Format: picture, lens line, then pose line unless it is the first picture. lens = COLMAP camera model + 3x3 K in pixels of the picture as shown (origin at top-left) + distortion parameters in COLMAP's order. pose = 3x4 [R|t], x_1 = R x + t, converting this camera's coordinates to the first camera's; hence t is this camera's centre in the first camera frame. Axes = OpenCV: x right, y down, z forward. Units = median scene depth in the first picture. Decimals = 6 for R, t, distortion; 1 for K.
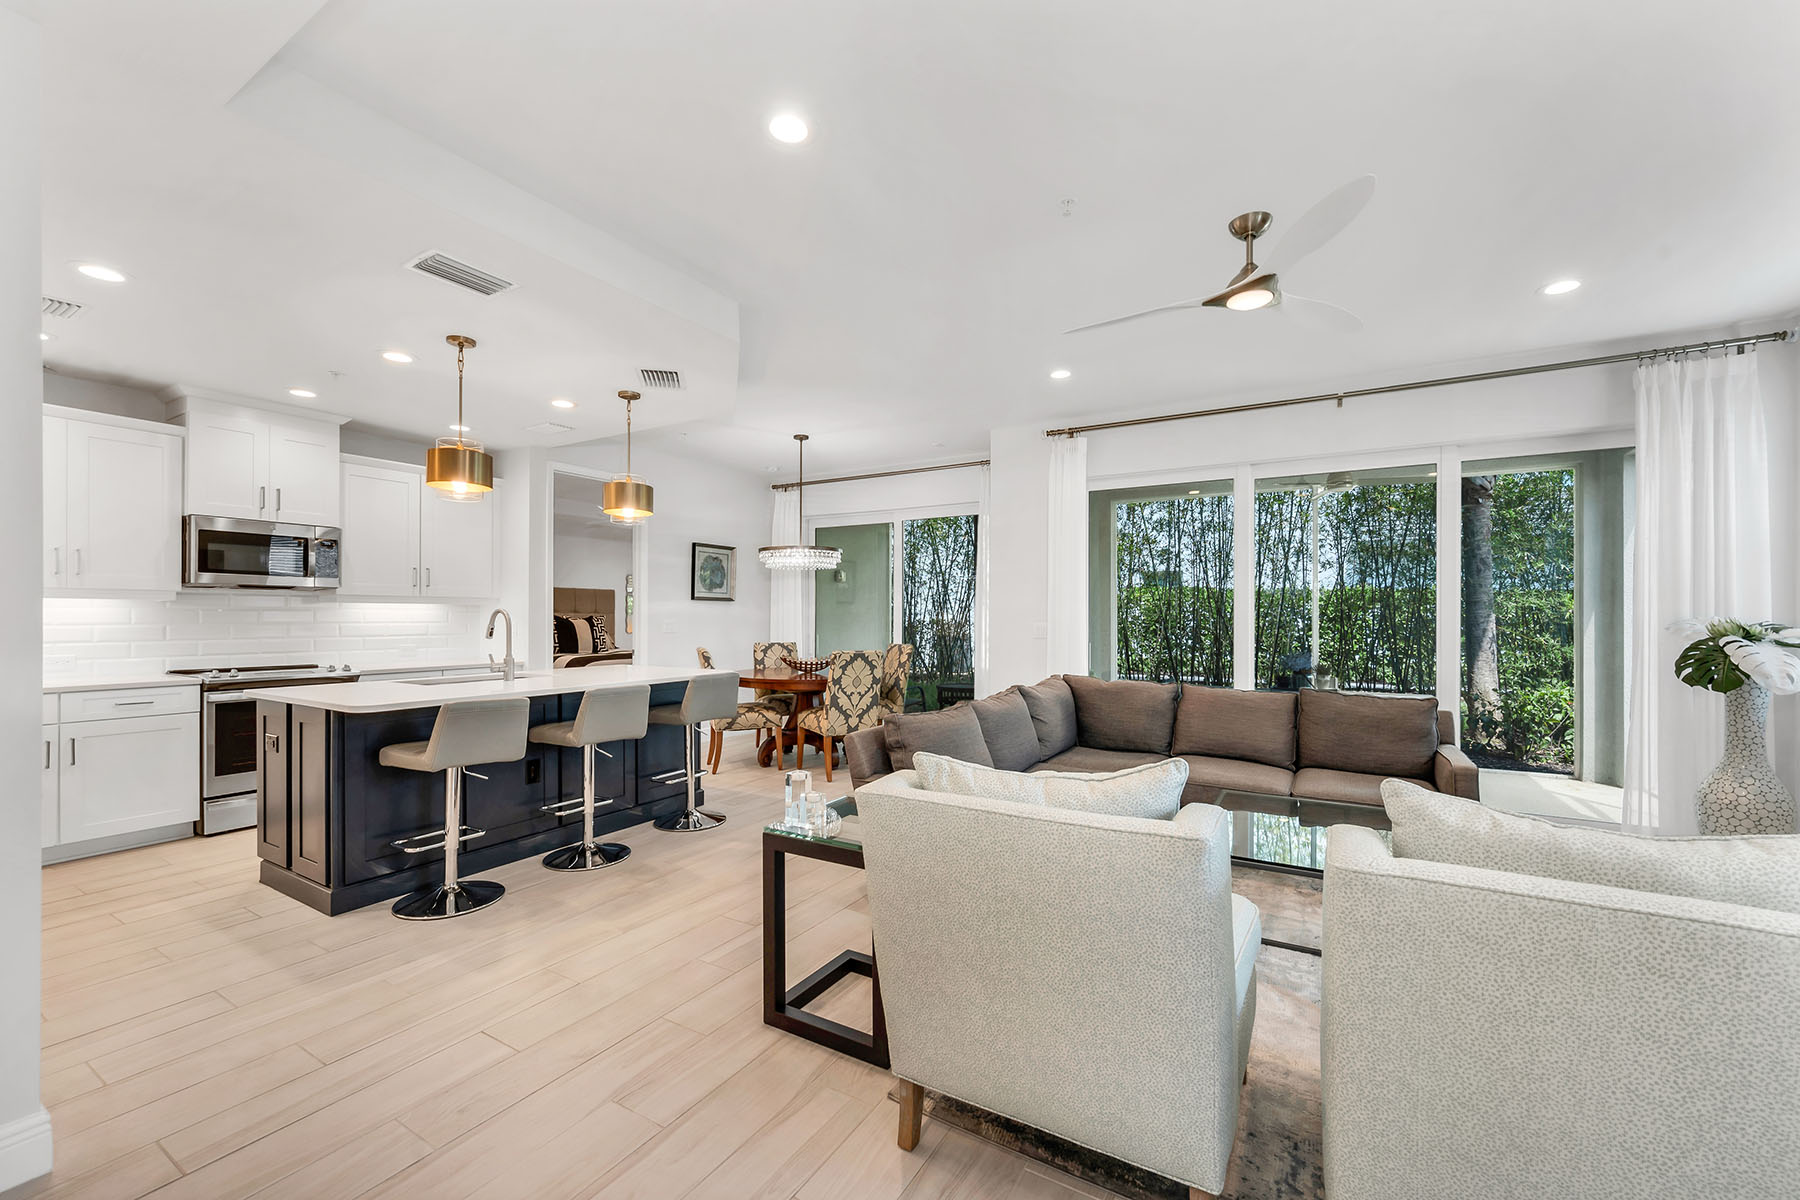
lens RADIAL K [[718.9, 0, 906.4], [0, 718.9, 610.7], [0, 0, 1]] dist [-0.001353, 0.000093]
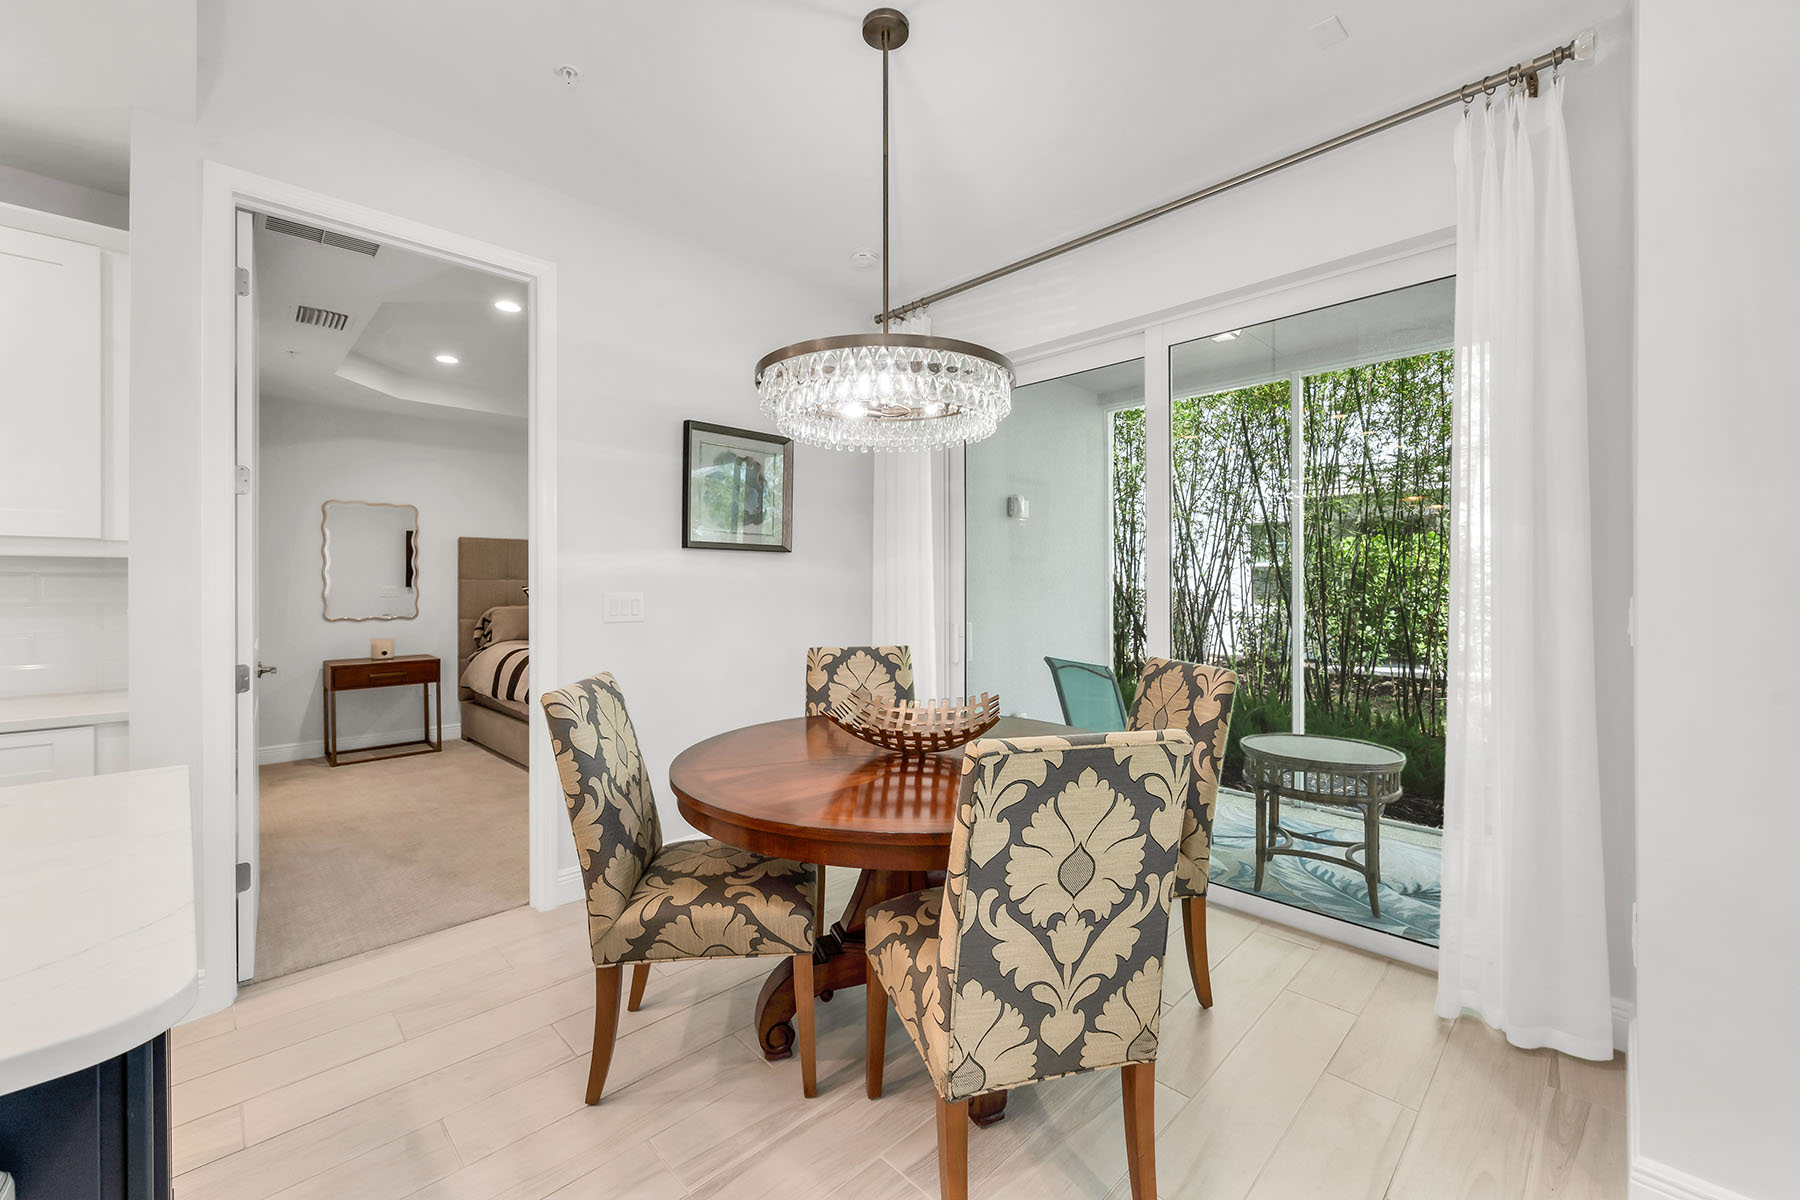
lens RADIAL K [[718.9, 0, 909.9], [0, 718.9, 585.7], [0, 0, 1]] dist [-0.001353, 0.000093]
pose [[0.968785, -0.003265, -0.247879, -0.063356], [0.005718, 0.999942, 0.009174, 0.006231], [0.247835, -0.010305, 0.968747, 0.765036]]
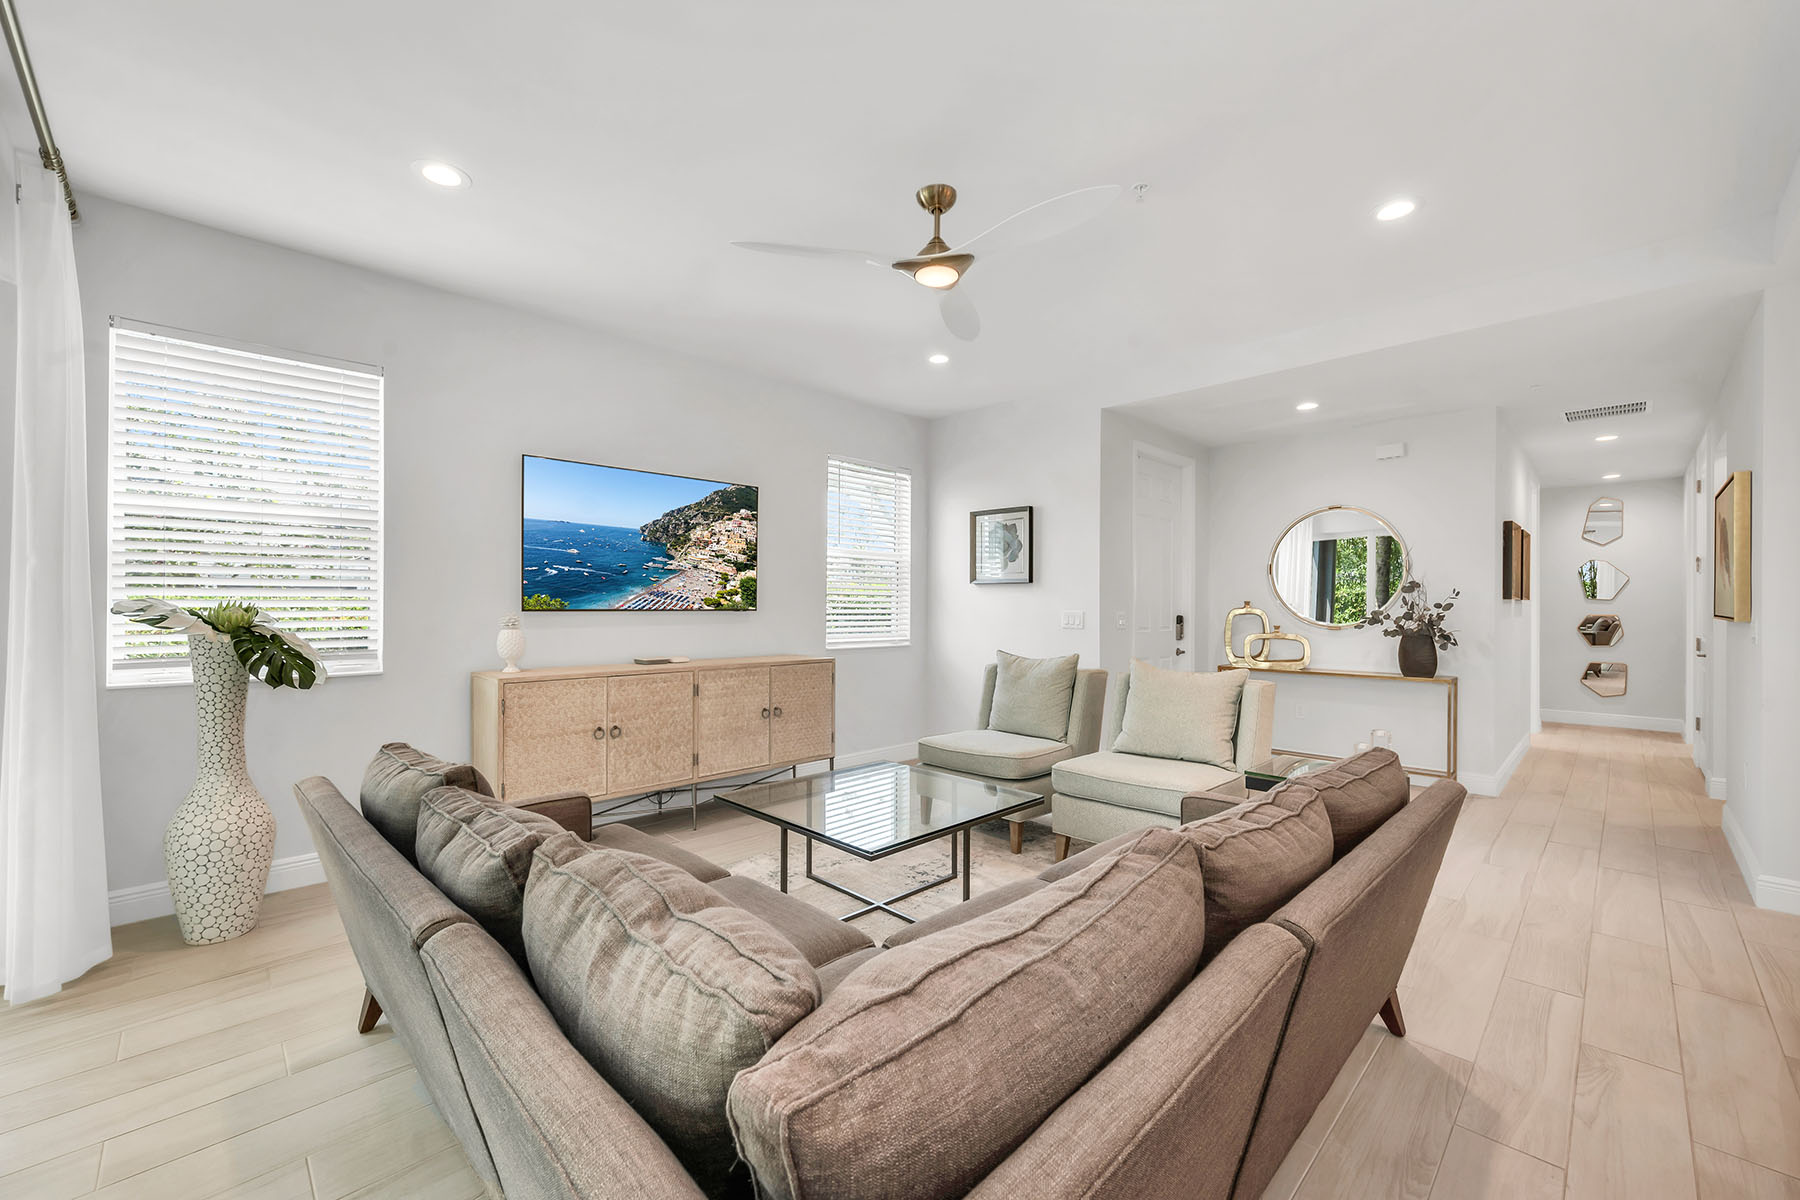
lens RADIAL K [[718.9, 0, 904.2], [0, 718.9, 604.3], [0, 0, 1]] dist [-0.001353, 0.000093]
pose [[-0.966599, -0.005535, 0.256235, 0.137773], [-0.008422, 0.999913, -0.010170, 0.009467], [-0.256156, -0.011988, -0.966561, 0.984289]]
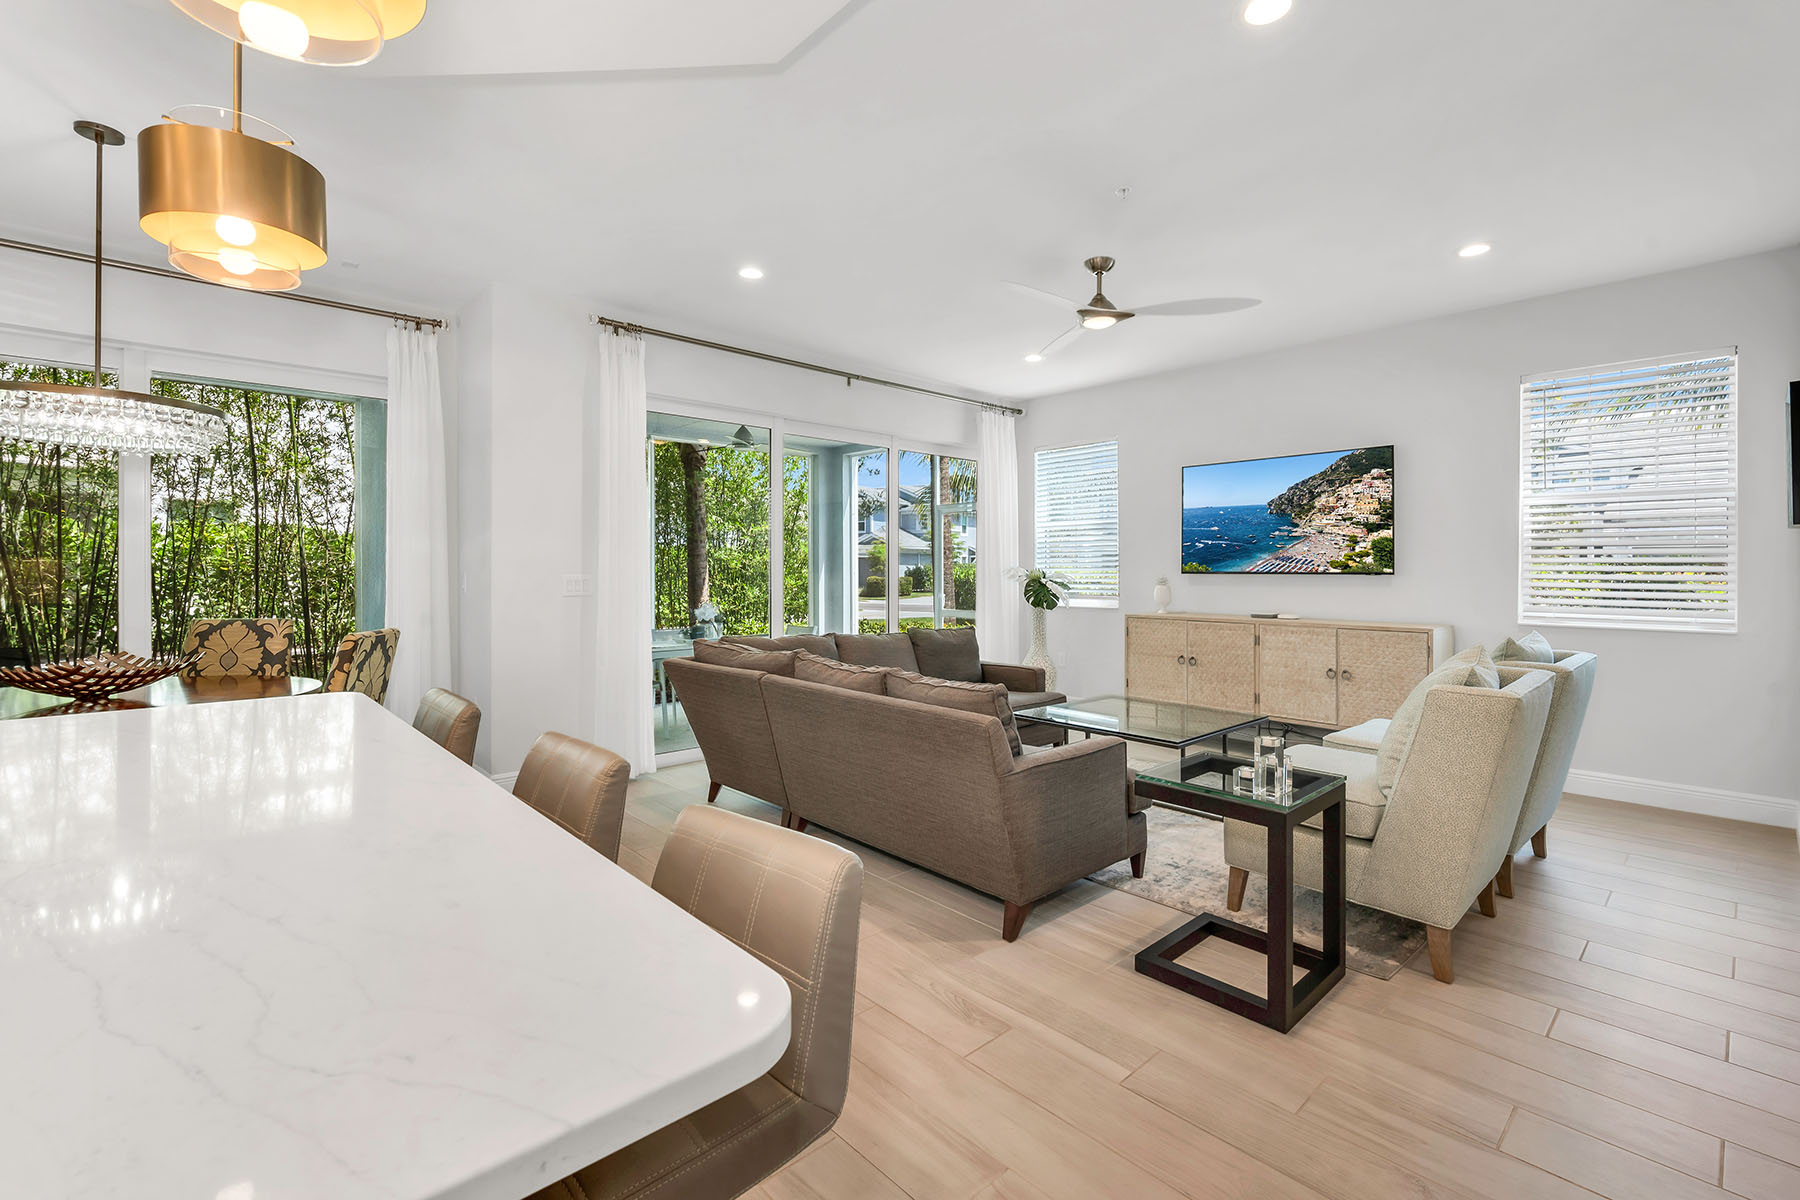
lens RADIAL K [[790.1, 0, 896.4], [0, 790.1, 568.4], [0, 0, 1]] dist [0.003939, -0.000965]
pose [[0.298657, 0.000527, 0.954360, -0.500514], [-0.005675, 0.999983, 0.001224, 0.007039], [-0.954343, -0.005782, 0.298655, 0.467113]]
